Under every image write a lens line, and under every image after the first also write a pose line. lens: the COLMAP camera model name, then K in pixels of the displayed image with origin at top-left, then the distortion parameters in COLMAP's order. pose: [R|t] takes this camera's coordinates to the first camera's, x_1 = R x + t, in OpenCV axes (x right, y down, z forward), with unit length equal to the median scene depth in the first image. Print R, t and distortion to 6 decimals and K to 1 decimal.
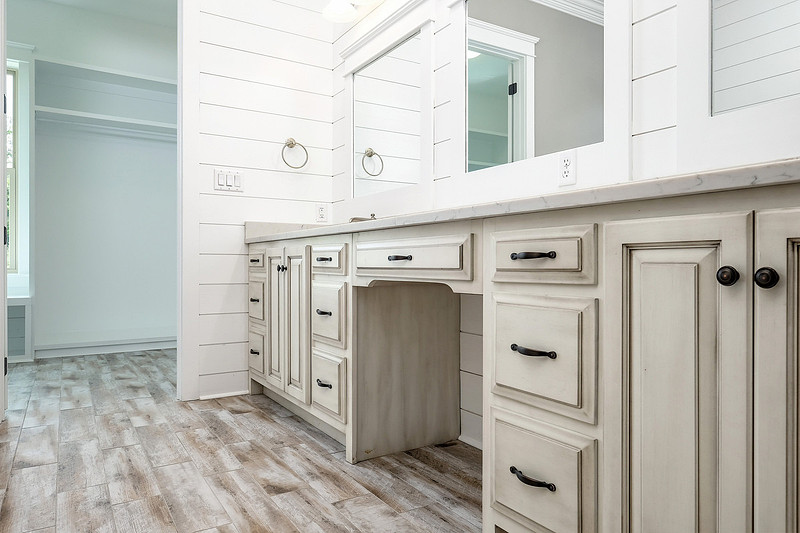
lens RADIAL K [[540.8, 0, 400.0], [0, 540.8, 266.5], [0, 0, 1]] dist [0.001276, -0.003225]
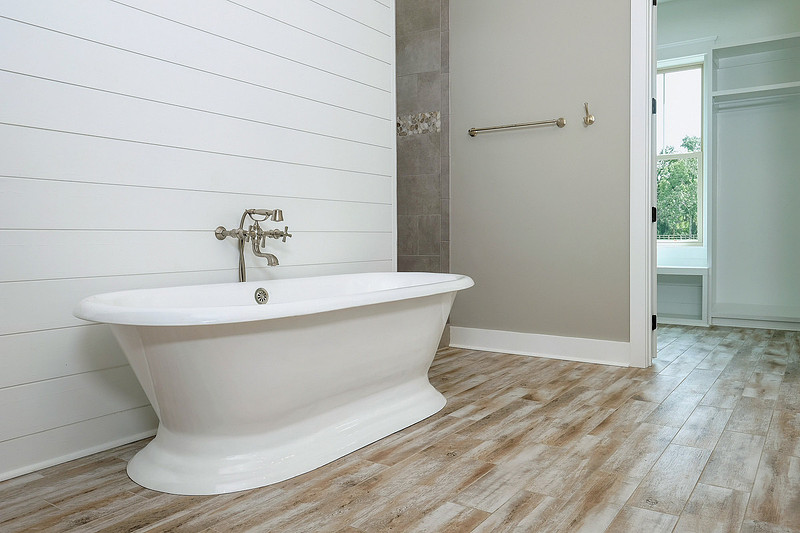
lens RADIAL K [[586.7, 0, 439.7], [0, 586.7, 239.8], [0, 0, 1]] dist [0.002608, -0.000007]
pose [[0.423488, 0.000440, -0.905901, 0.358394], [-0.000539, 1.000000, 0.000234, -0.000006], [0.905901, 0.000389, 0.423488, 0.005661]]
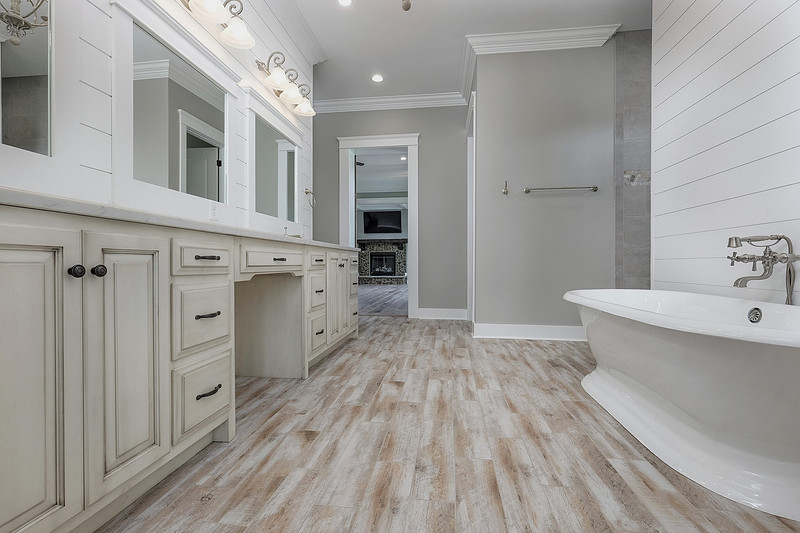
lens RADIAL K [[352.2, 0, 402.7], [0, 352.2, 263.0], [0, 0, 1]] dist [-0.001848, -0.000513]
pose [[-0.774211, 0.000118, 0.632928, -0.881703], [0.002598, 0.999992, 0.002992, -0.006296], [-0.632922, 0.003960, -0.774205, 1.419156]]
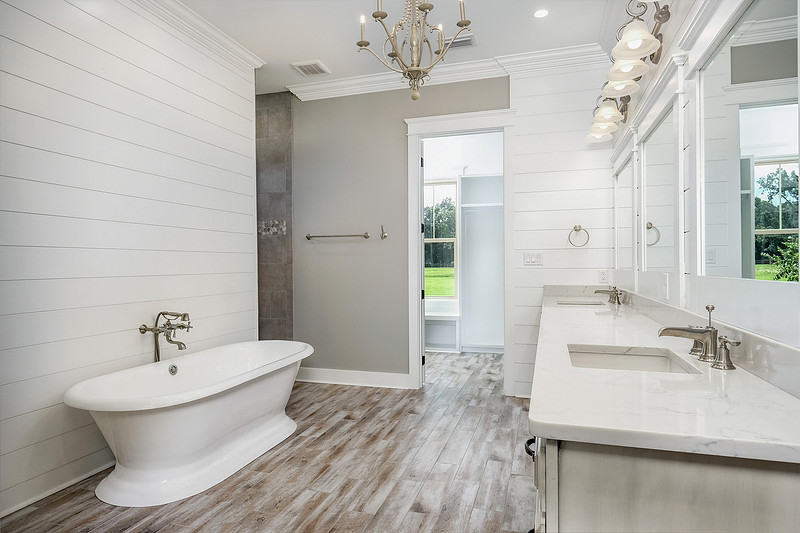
lens RADIAL K [[466.6, 0, 400.0], [0, 466.6, 266.5], [0, 0, 1]] dist [-0.000253, -0.001439]
pose [[0.649872, -0.004527, -0.760030, 0.710908], [0.006243, 0.999980, -0.000619, -0.218507], [0.760018, -0.004343, 0.649887, -0.244213]]
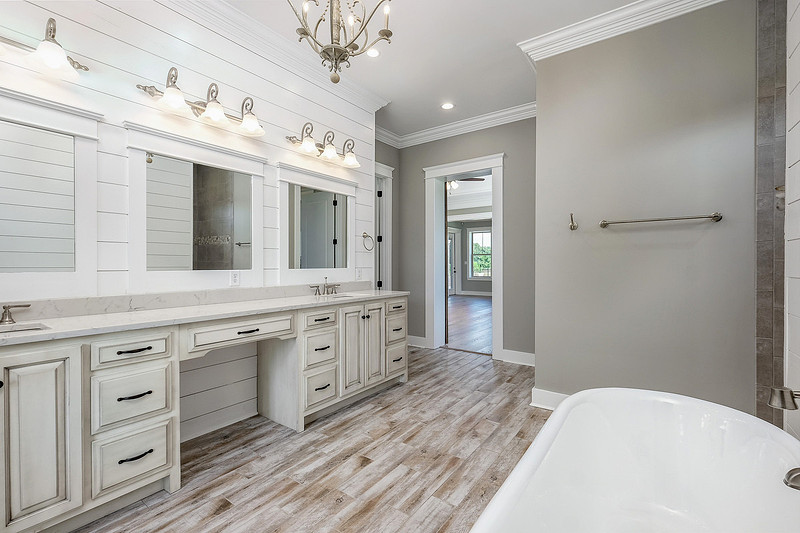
lens RADIAL K [[352.2, 0, 402.7], [0, 352.2, 263.0], [0, 0, 1]] dist [-0.001848, -0.000513]
pose [[-0.376892, 0.000053, 0.926257, -1.200653], [0.004074, 0.999990, 0.001600, -0.227093], [-0.926248, 0.004376, -0.376889, 0.847154]]
